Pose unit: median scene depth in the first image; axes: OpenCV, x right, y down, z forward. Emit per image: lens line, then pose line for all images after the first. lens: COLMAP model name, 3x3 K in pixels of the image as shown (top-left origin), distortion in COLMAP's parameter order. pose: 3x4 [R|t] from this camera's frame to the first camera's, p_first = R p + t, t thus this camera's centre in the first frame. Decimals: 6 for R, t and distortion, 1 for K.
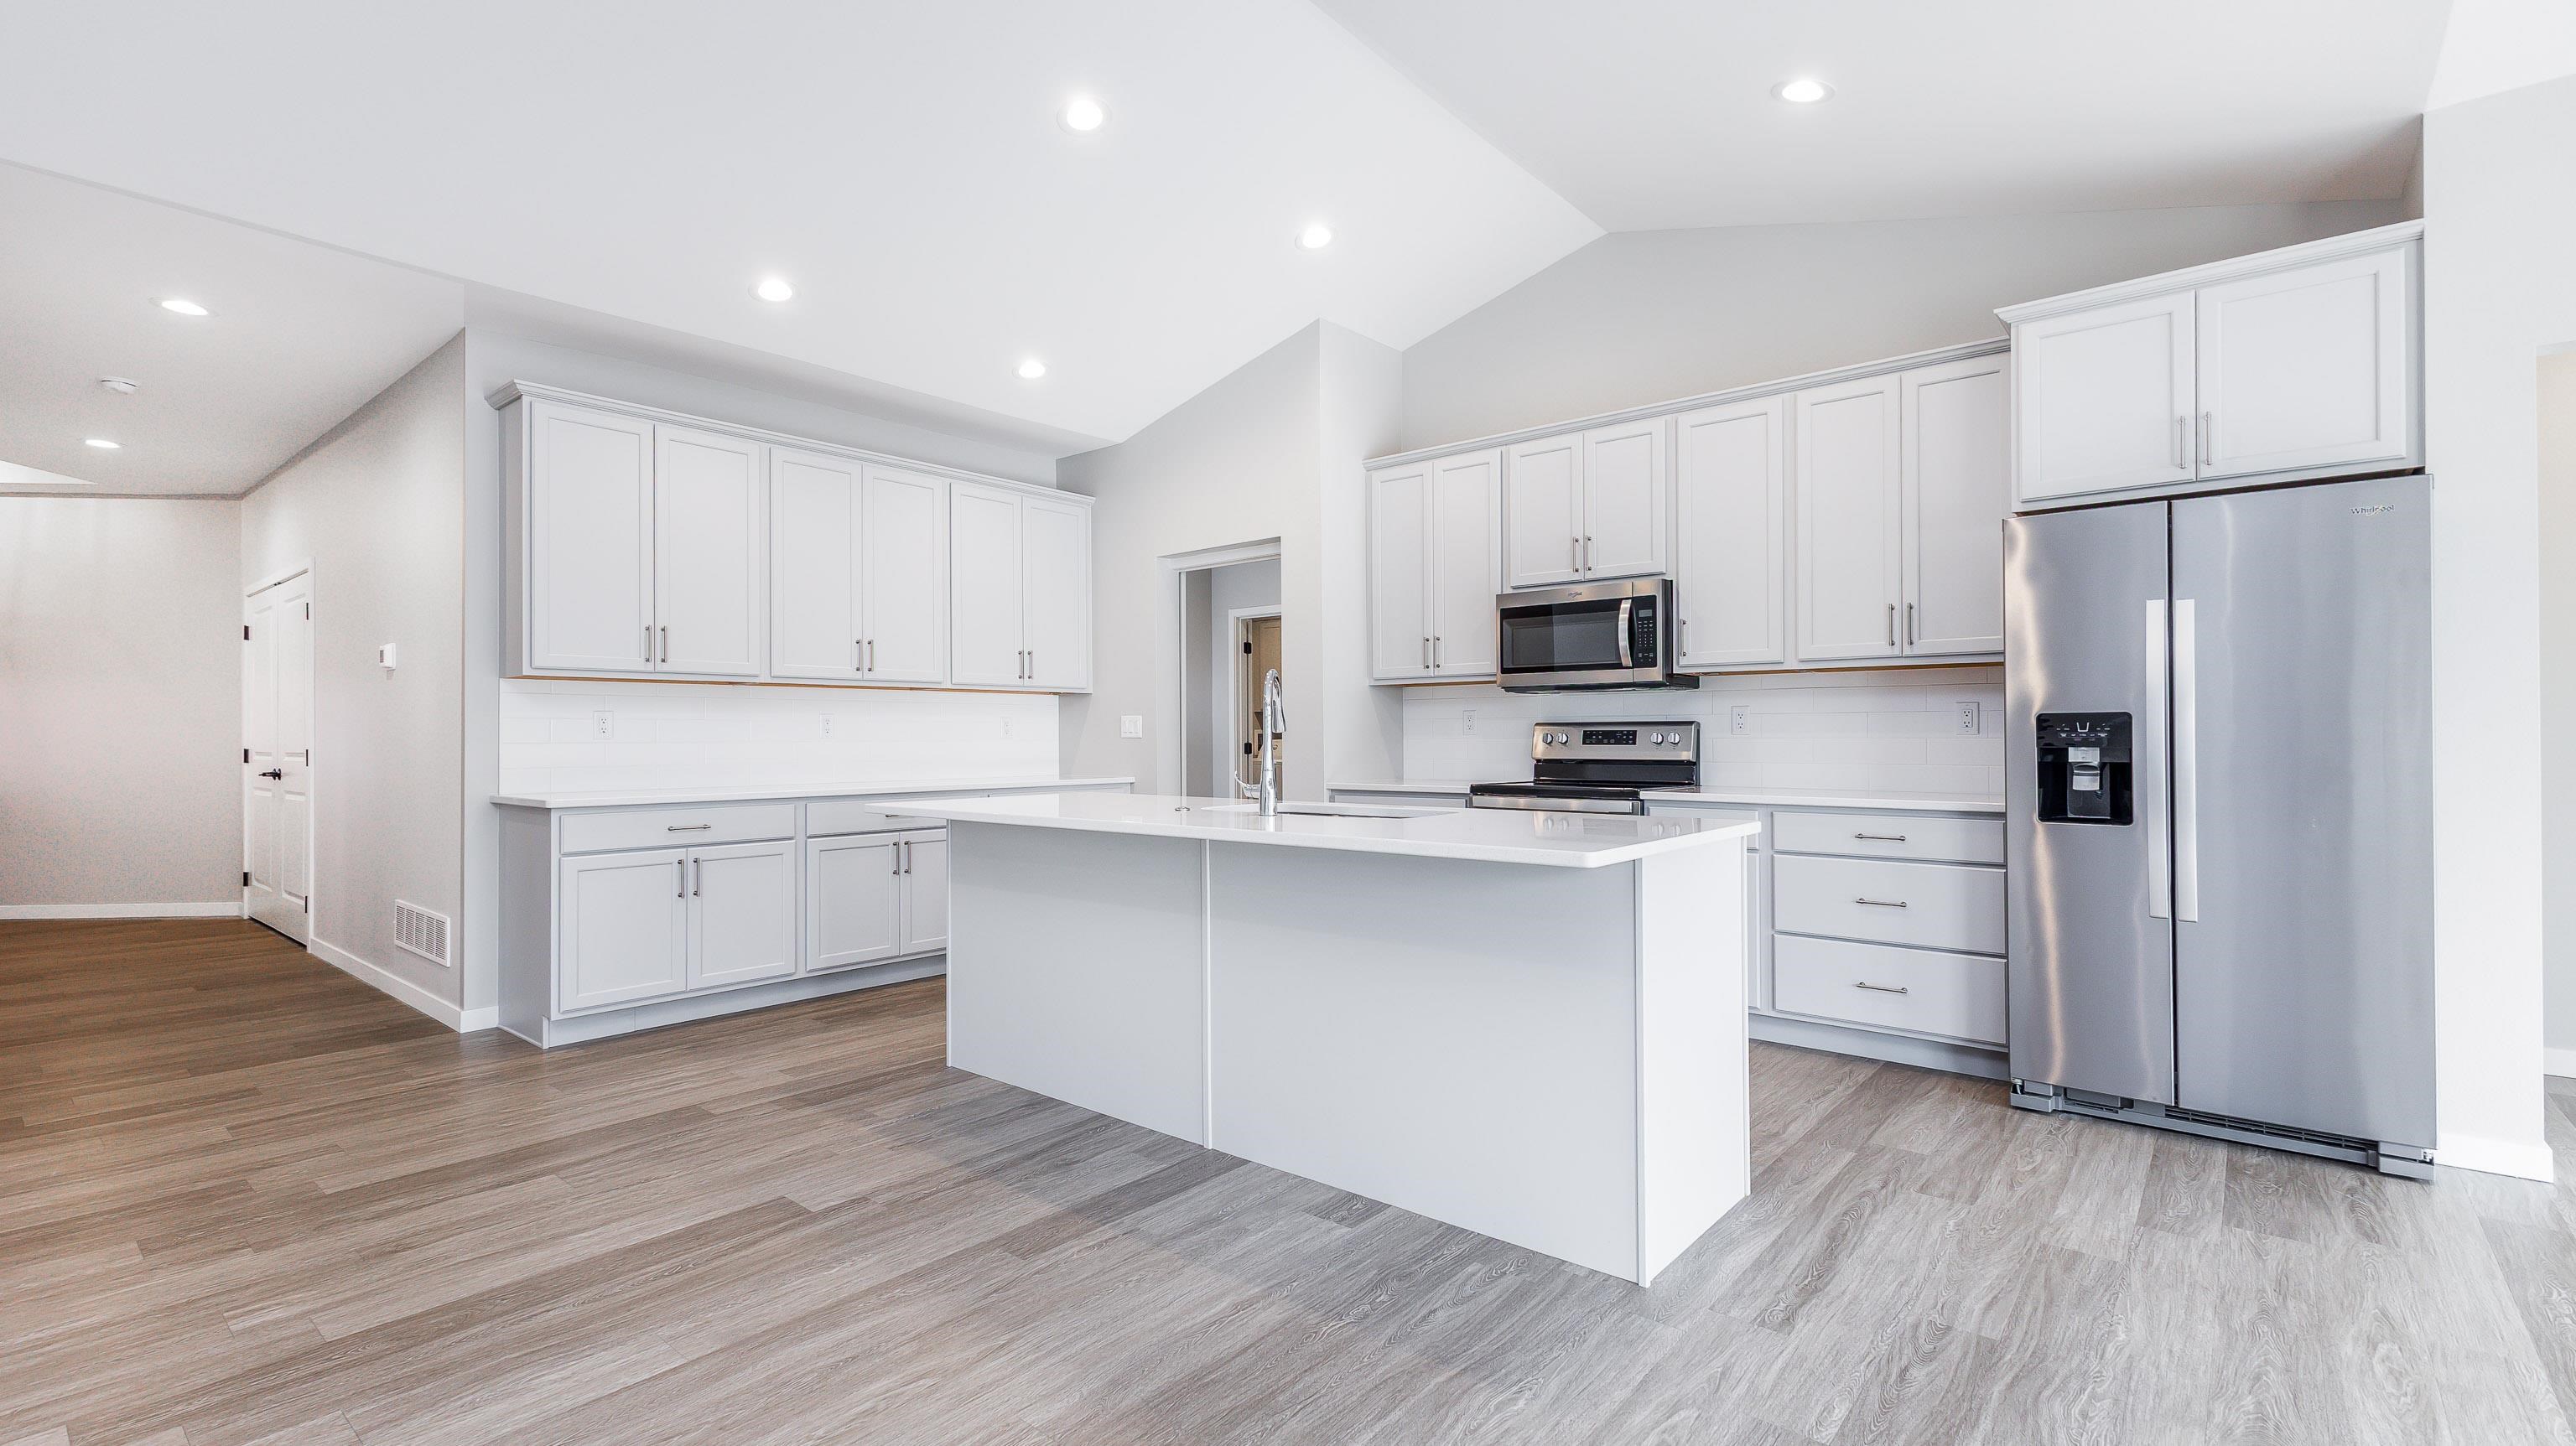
lens RADIAL K [[1141.2, 0, 1289.1], [0, 1141.2, 729.5], [0, 0, 1]] dist [0.008522, -0.000543]
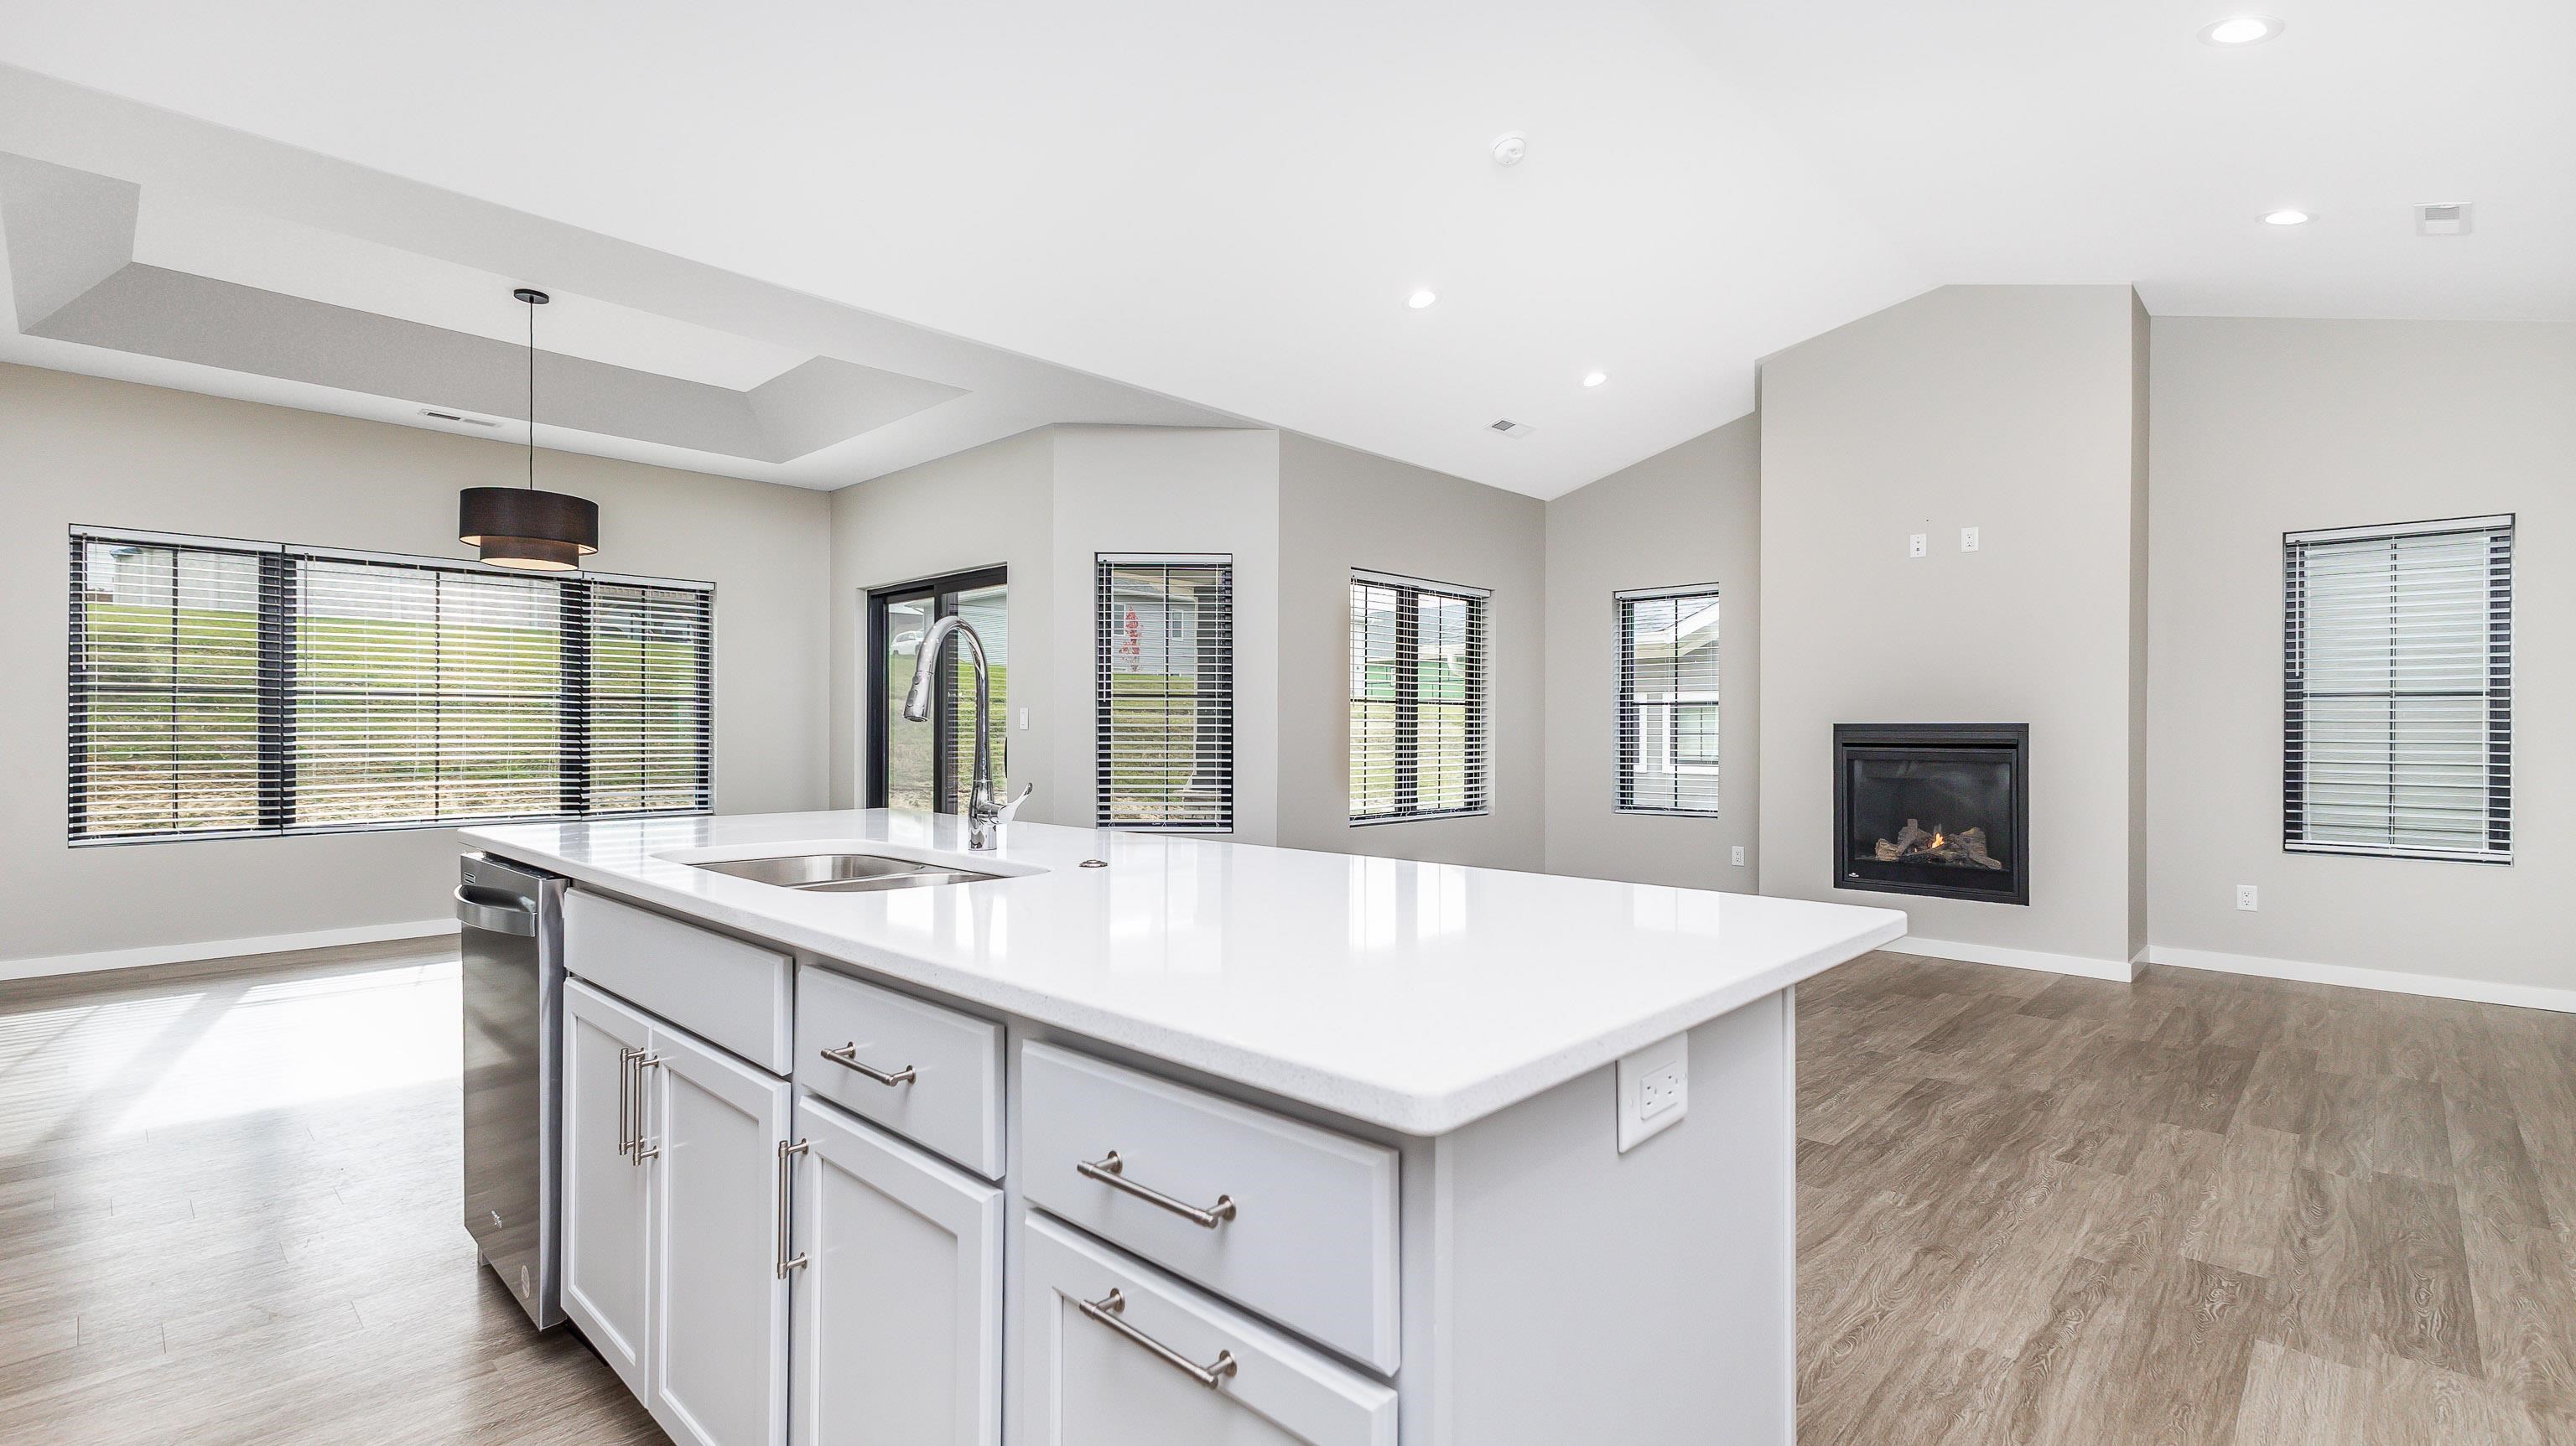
lens RADIAL K [[1148.1, 0, 1300.9], [0, 1148.1, 724.8], [0, 0, 1]] dist [0.035500, -0.014864]
pose [[-0.998797, 0.000650, 0.049032, -0.280140], [0.000281, 0.999972, -0.007528, 0.010295], [-0.049035, -0.007506, -0.998769, 1.977923]]
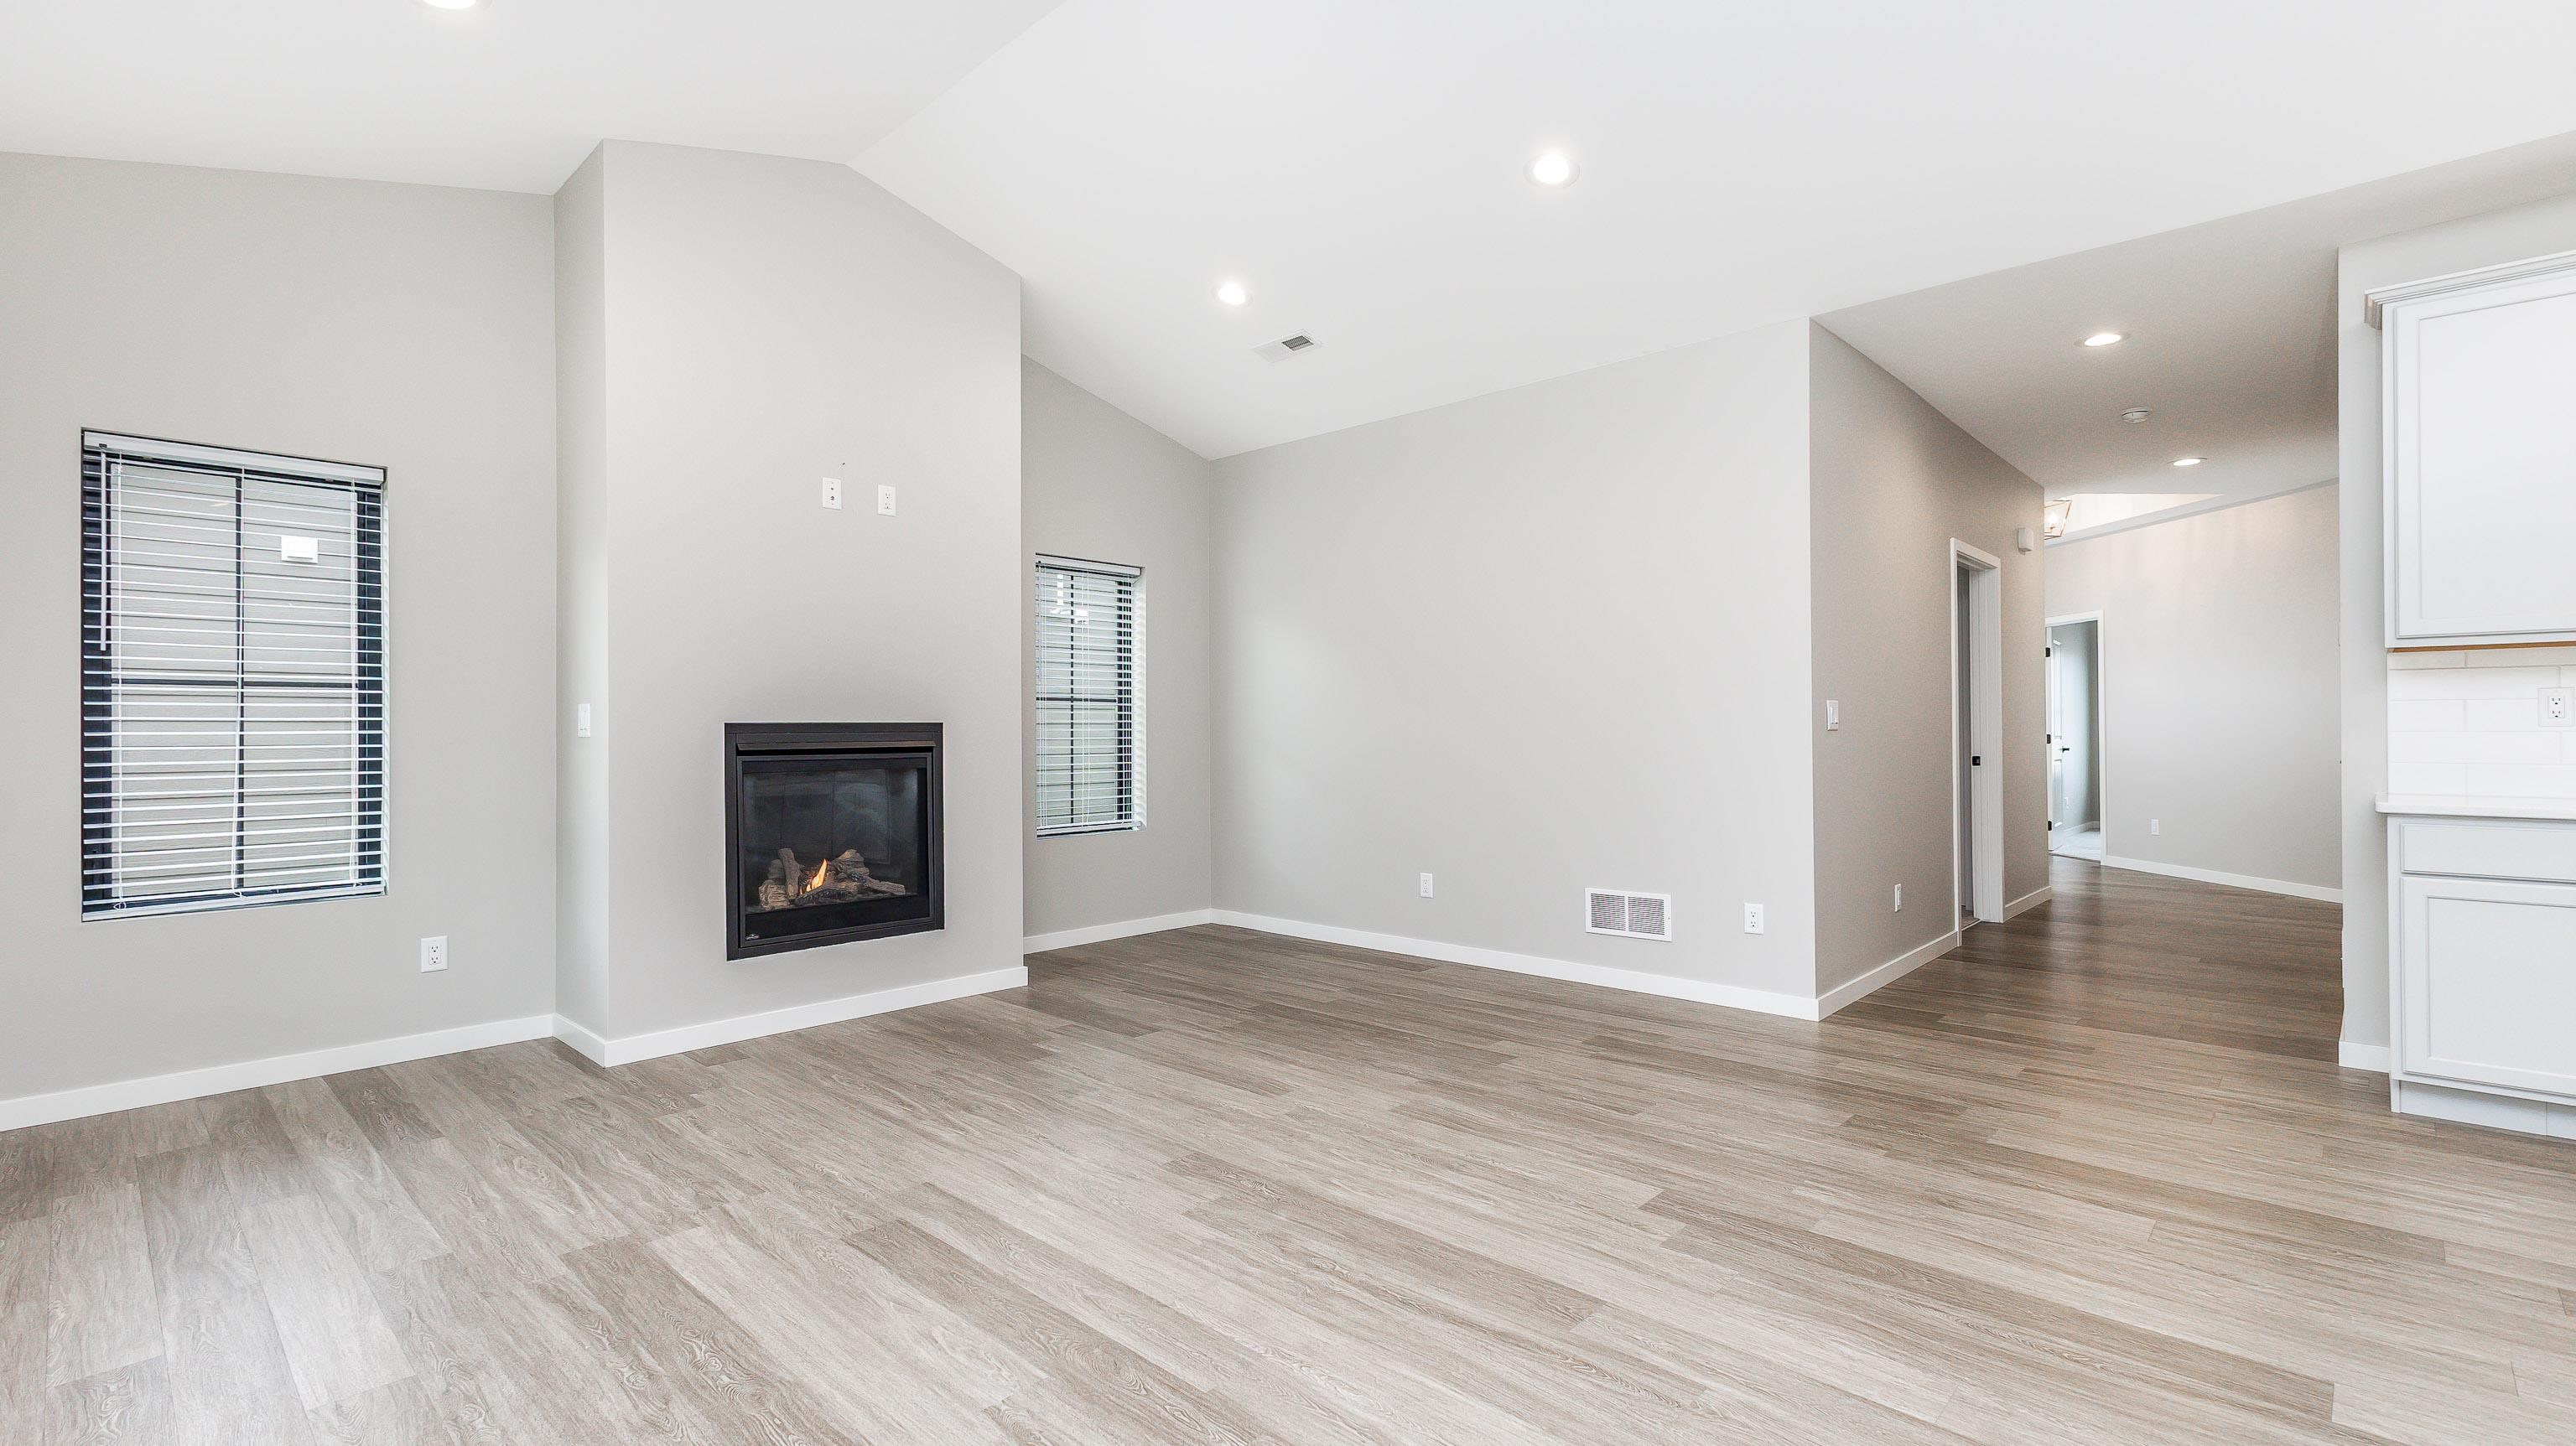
lens RADIAL K [[1141.2, 0, 1289.1], [0, 1141.2, 729.5], [0, 0, 1]] dist [0.008522, -0.000543]
pose [[-0.055955, 0.004585, -0.998423, 0.317062], [0.009430, 0.999947, 0.004064, 0.000380], [0.998389, -0.009187, -0.055995, 0.441789]]
